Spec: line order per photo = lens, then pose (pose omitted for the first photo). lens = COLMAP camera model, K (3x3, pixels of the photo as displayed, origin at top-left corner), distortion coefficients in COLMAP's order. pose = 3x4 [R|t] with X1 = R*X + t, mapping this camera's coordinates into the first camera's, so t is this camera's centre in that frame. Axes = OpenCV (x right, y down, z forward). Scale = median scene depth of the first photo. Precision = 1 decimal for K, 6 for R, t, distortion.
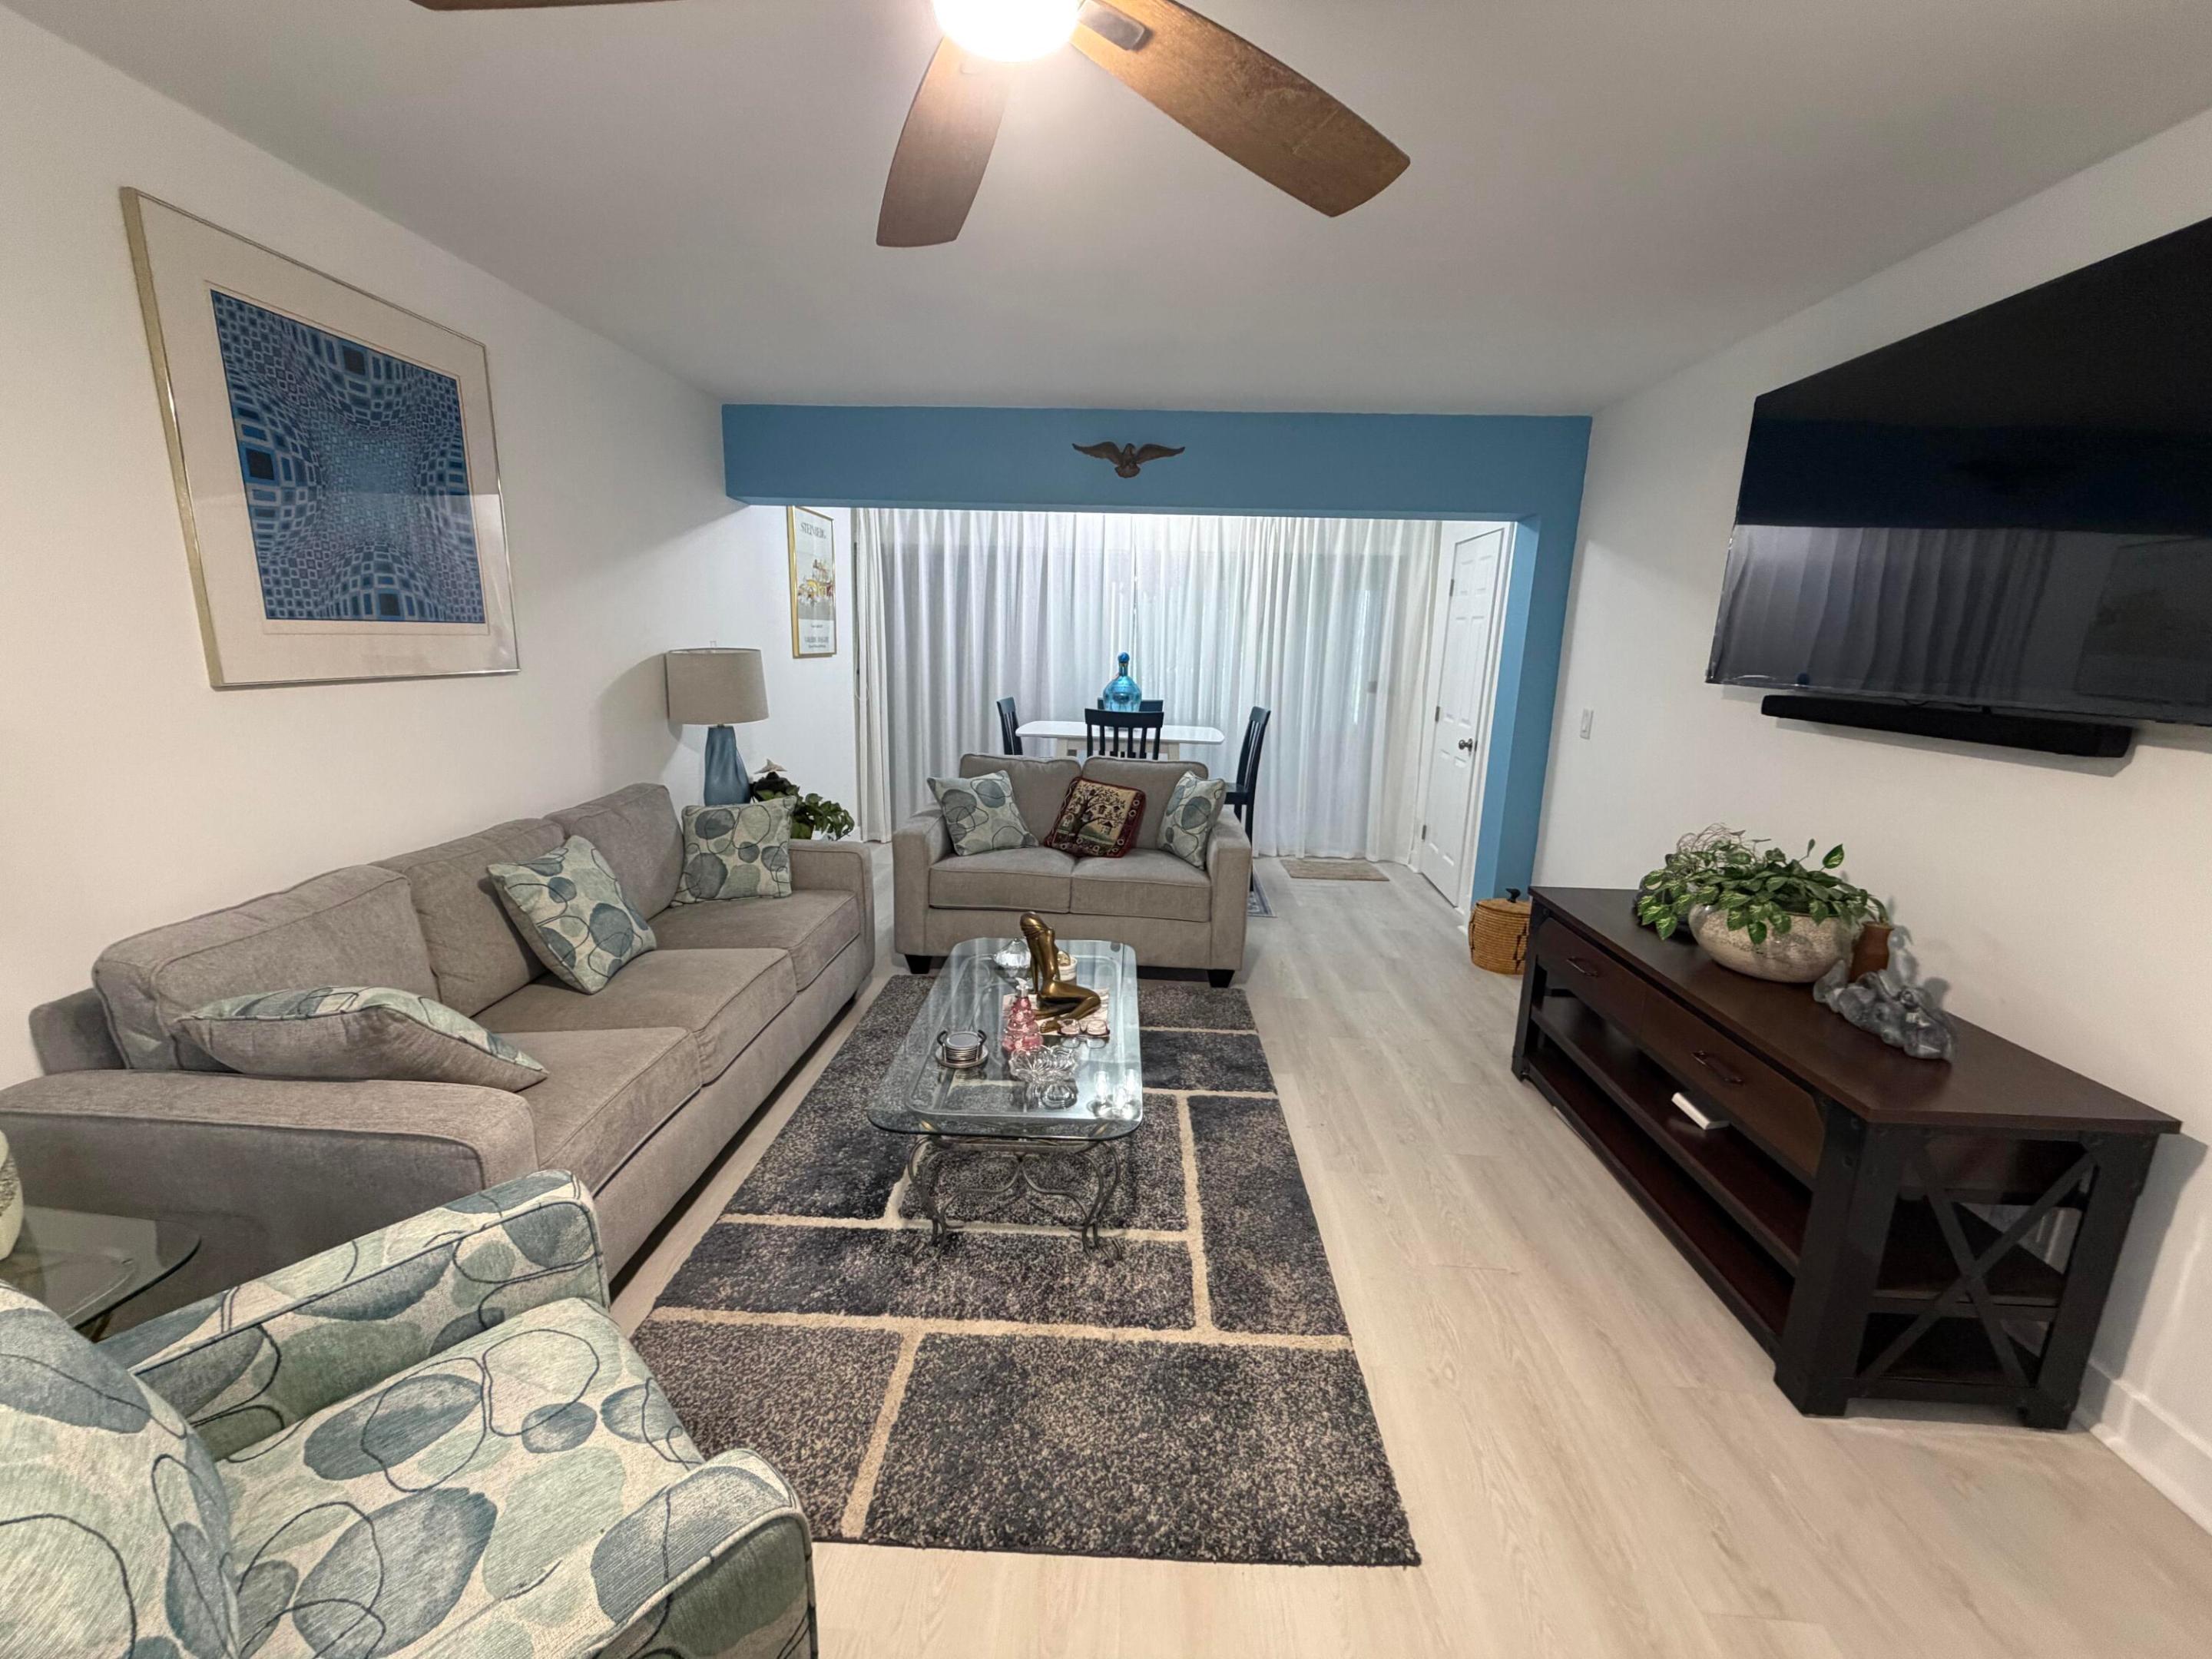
lens RADIAL K [[882.2, 0, 1100.1], [0, 882.2, 831.3], [0, 0, 1]] dist [0.000690, -0.000045]
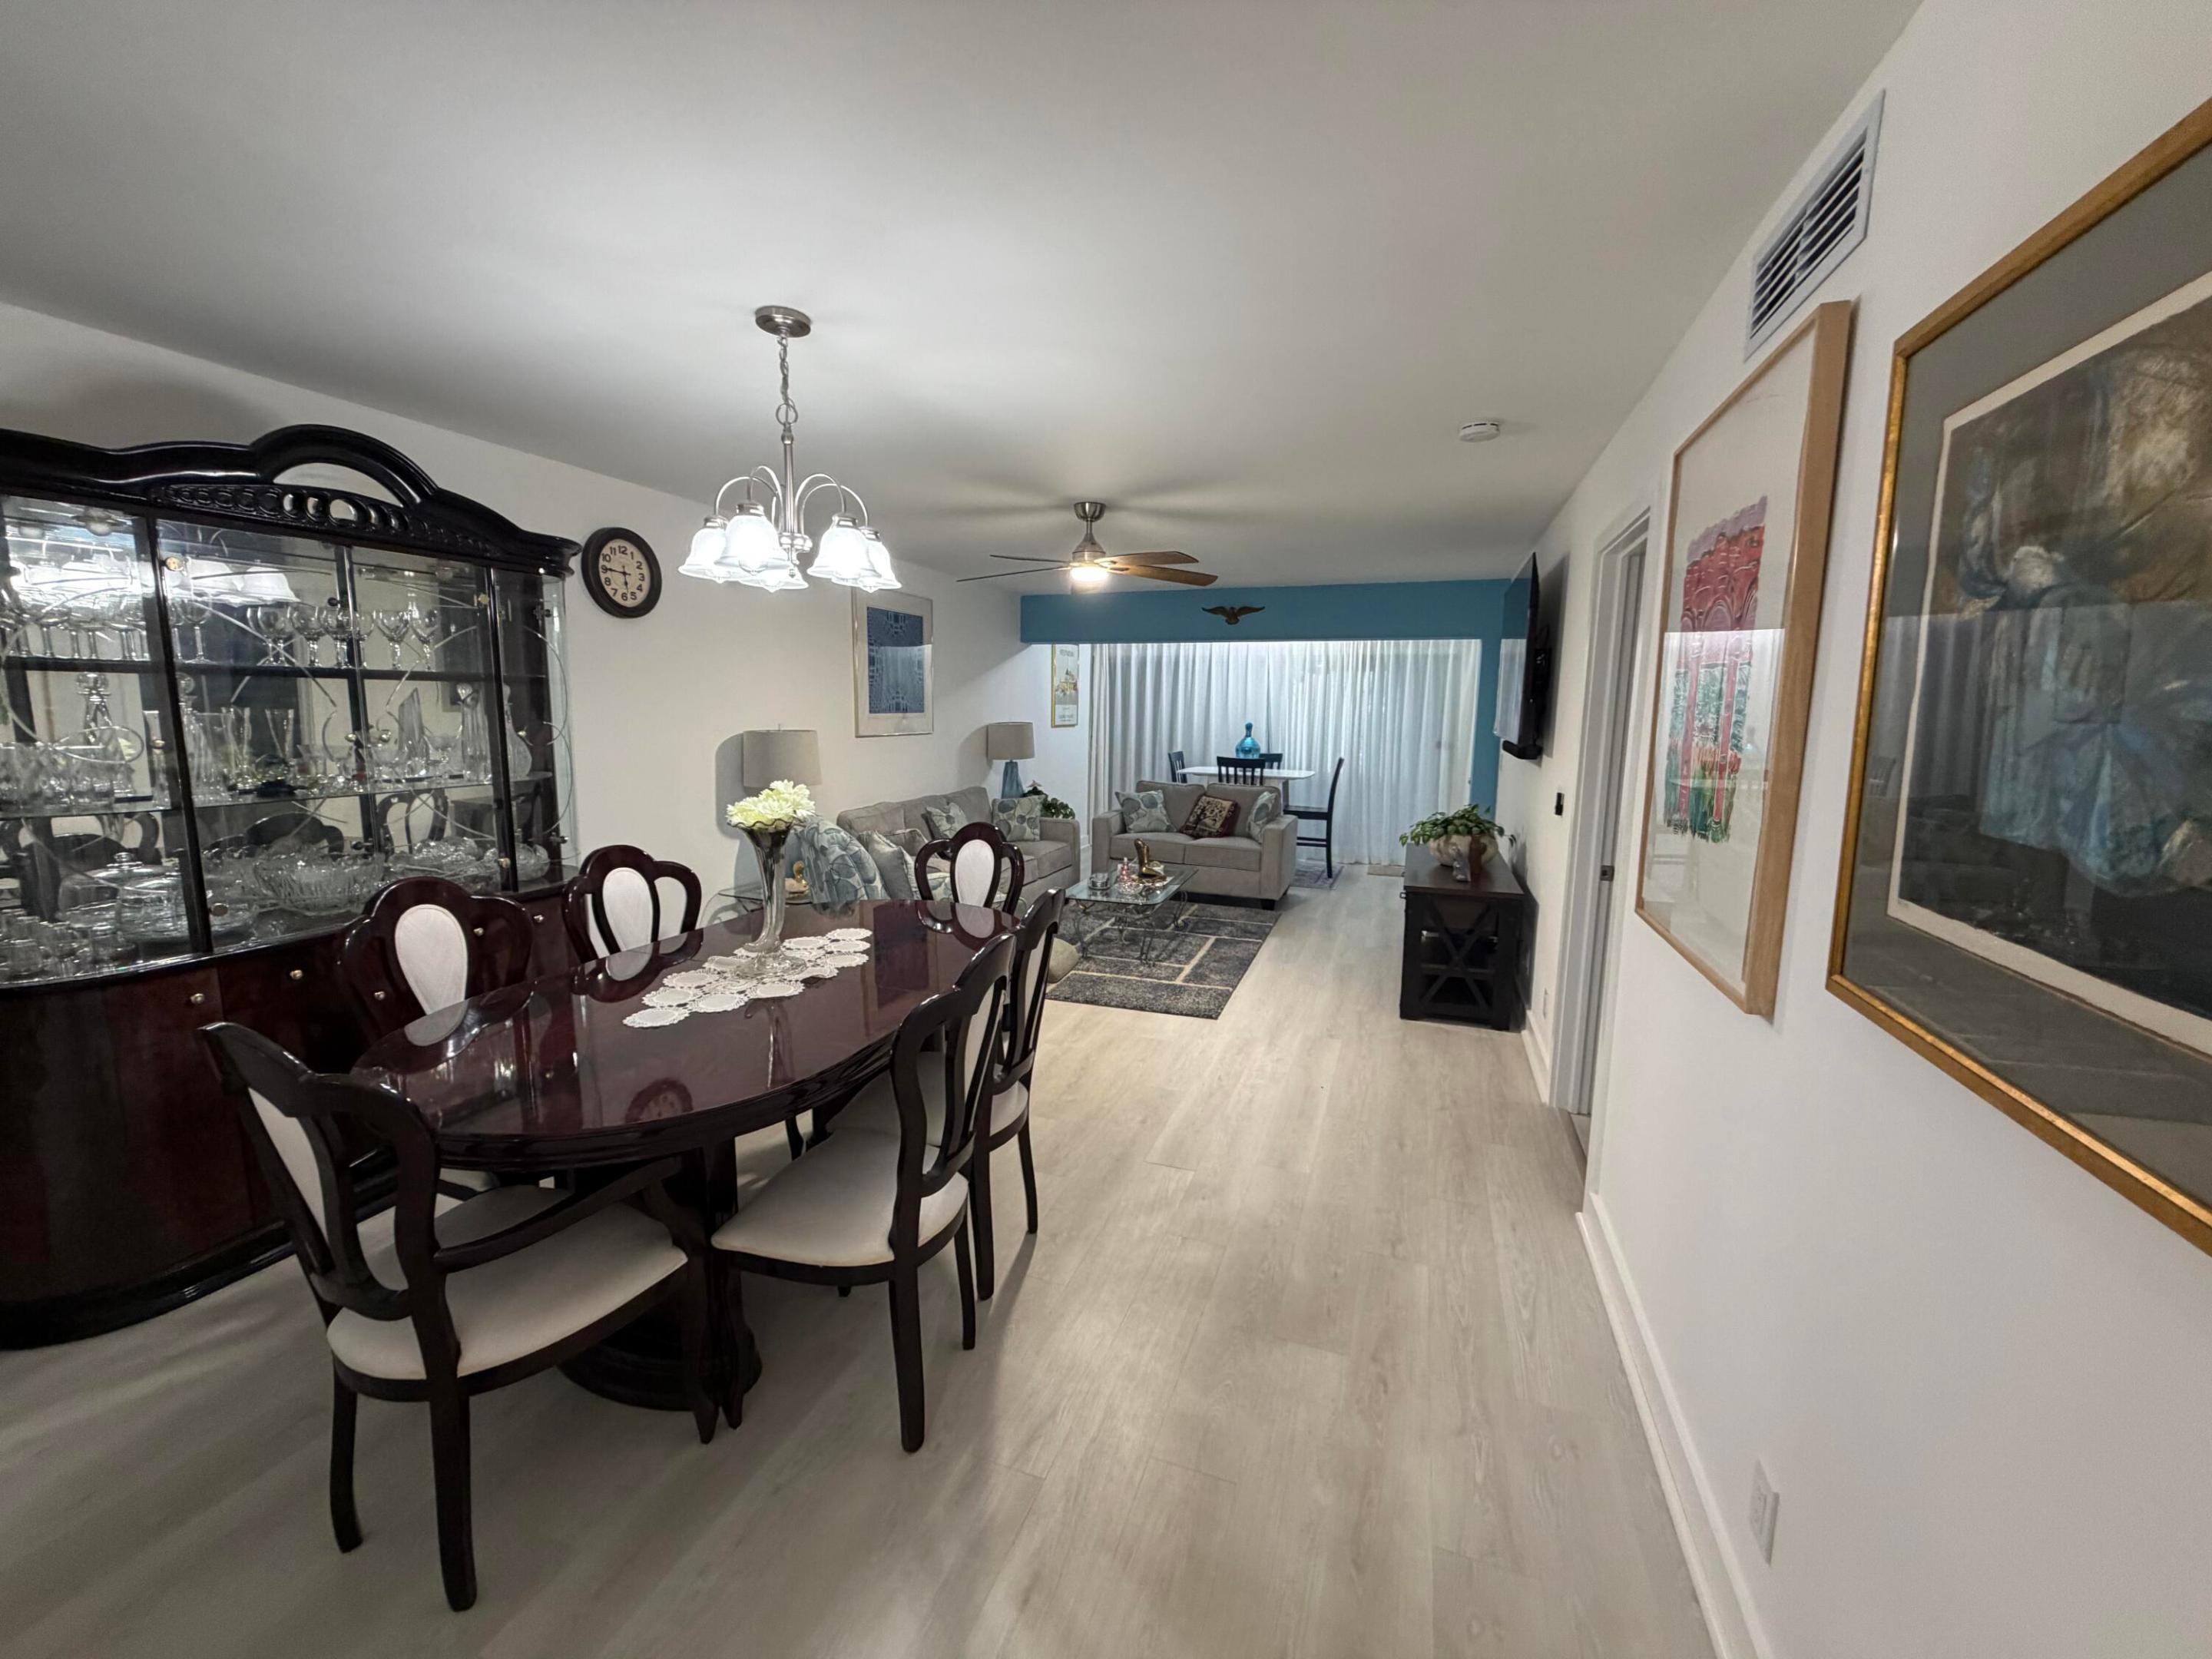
lens RADIAL K [[882.2, 0, 1103.0], [0, 882.2, 827.1], [0, 0, 1]] dist [0.000690, -0.000045]
pose [[0.958227, 0.024062, -0.284994, 0.471087], [-0.047957, 0.995864, -0.077163, 0.242242], [0.281958, 0.087607, 0.955419, -1.157890]]
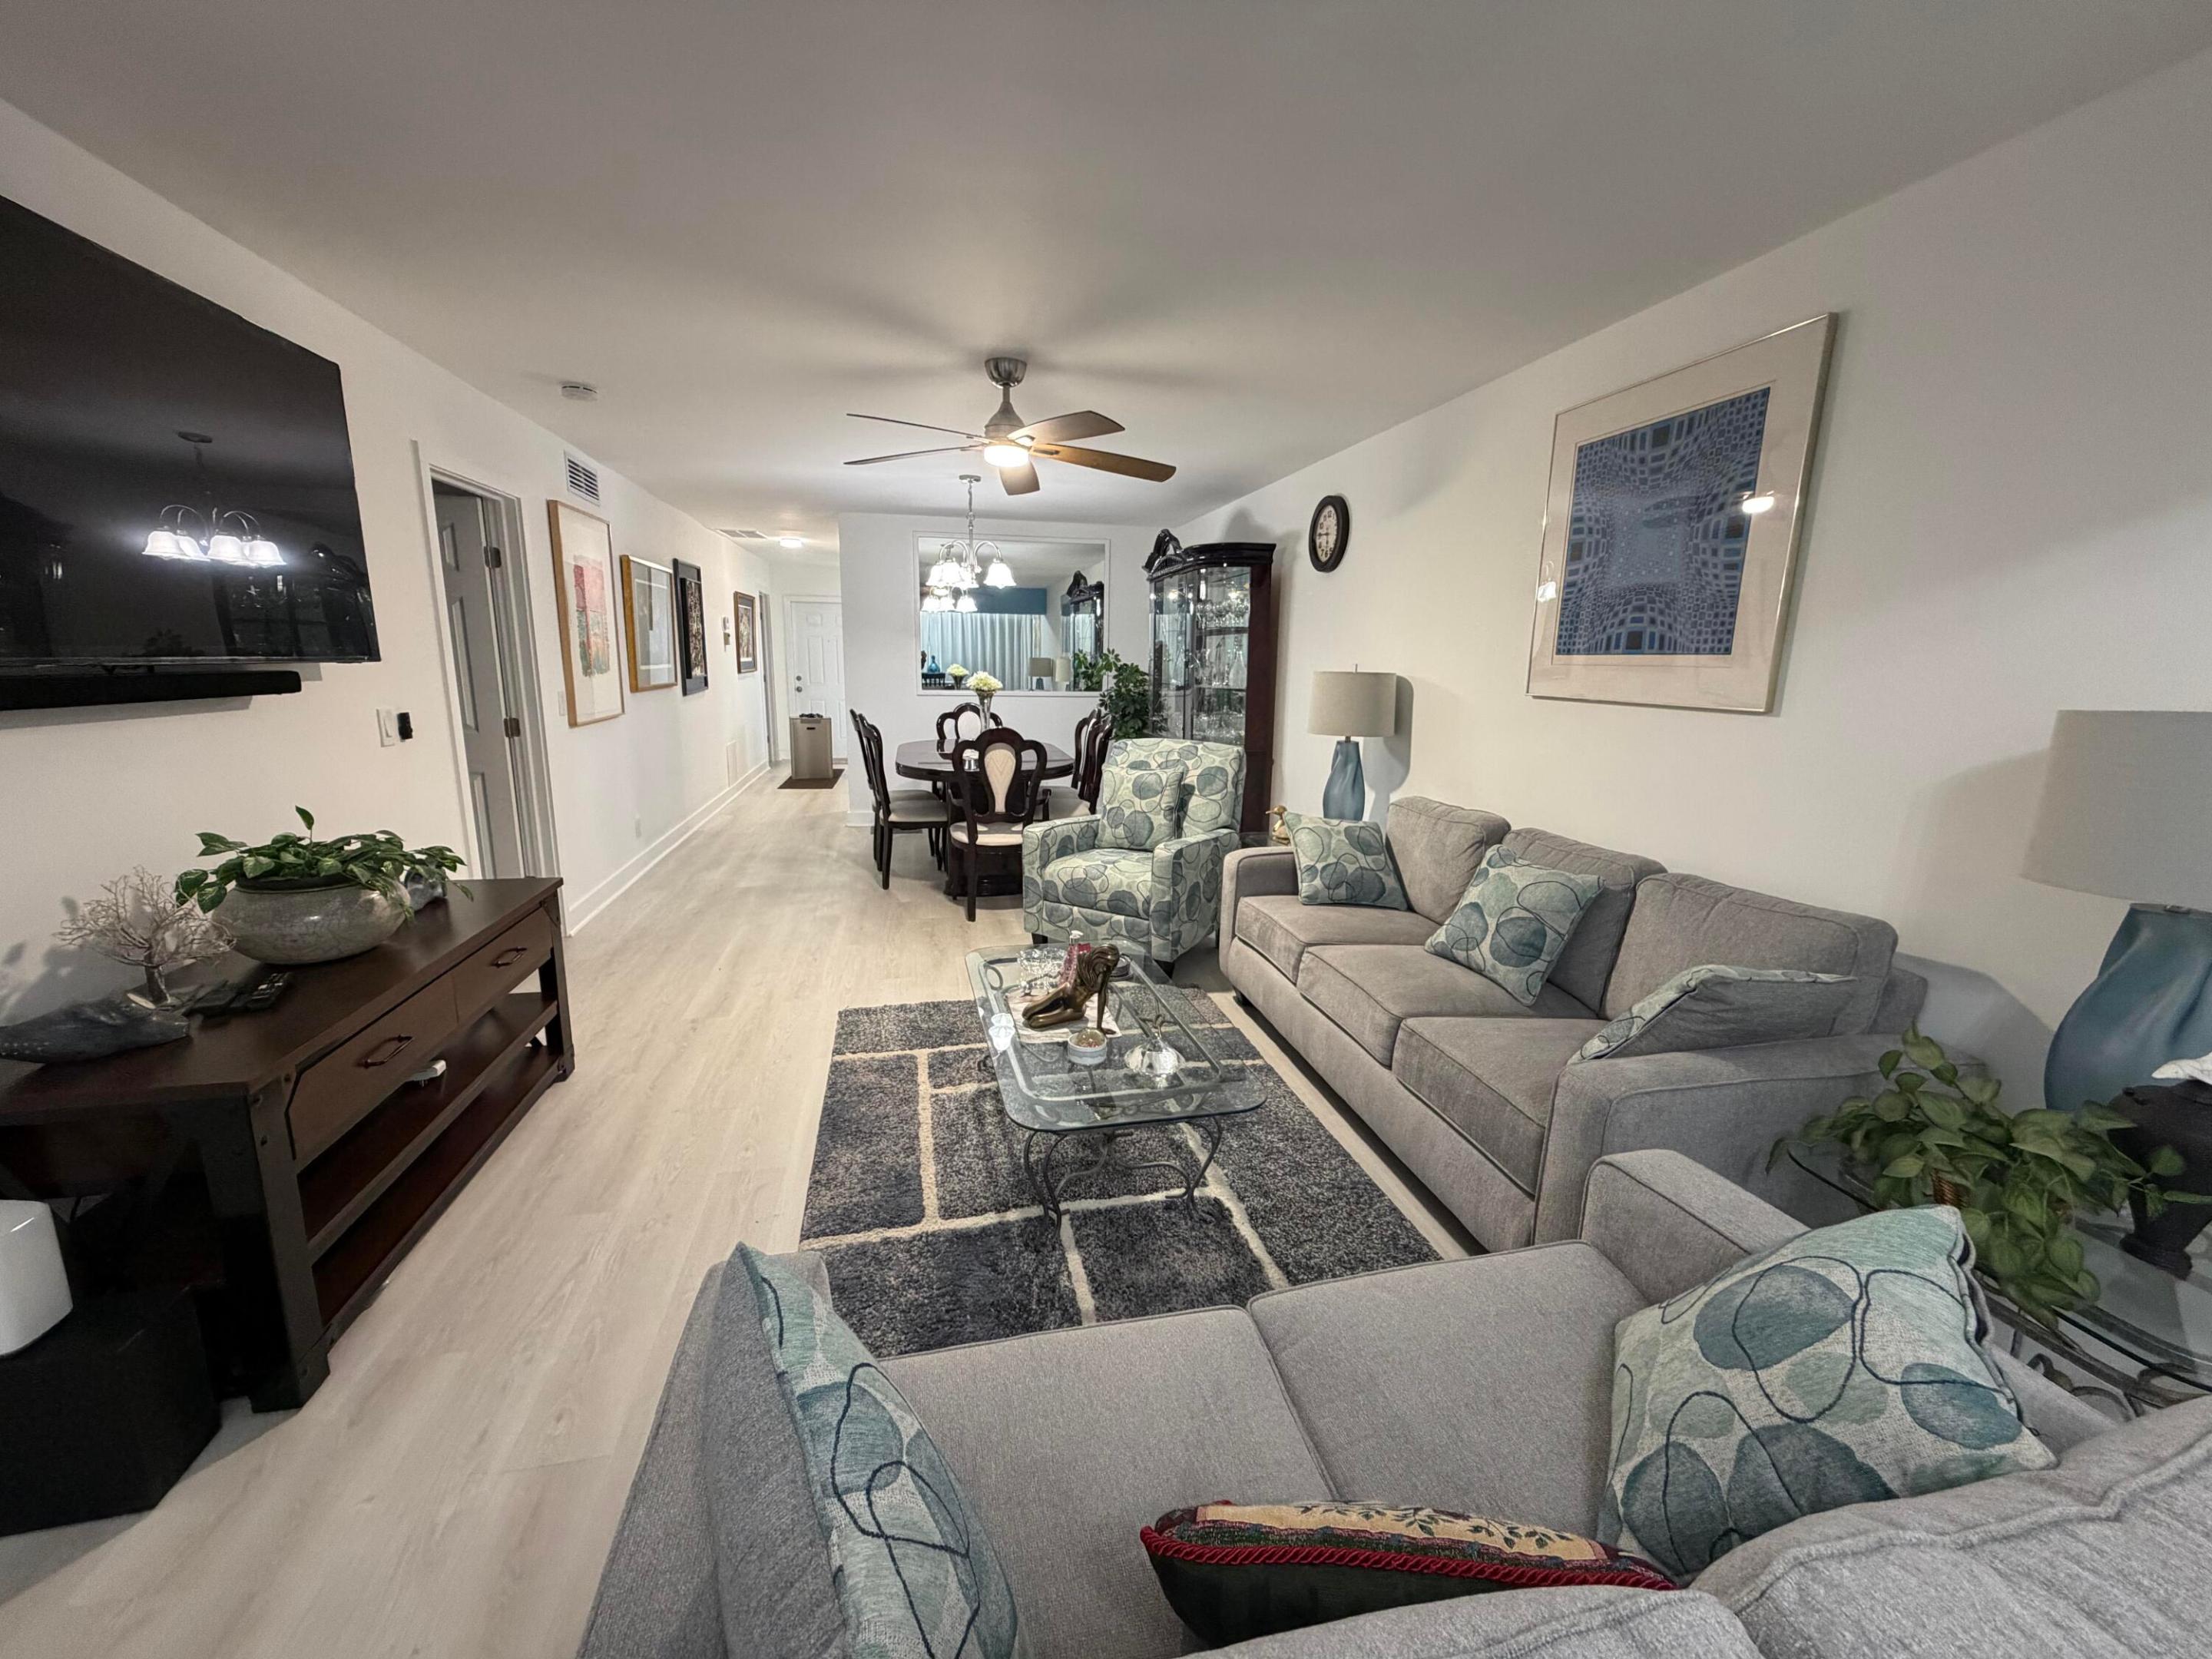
lens RADIAL K [[882.2, 0, 1102.2], [0, 882.2, 830.6], [0, 0, 1]] dist [0.000690, -0.000045]
pose [[-0.965600, 0.008097, -0.259905, 0.164175], [-0.096372, 0.917192, 0.386616, -0.370934], [0.241513, 0.398364, -0.884860, 1.778582]]
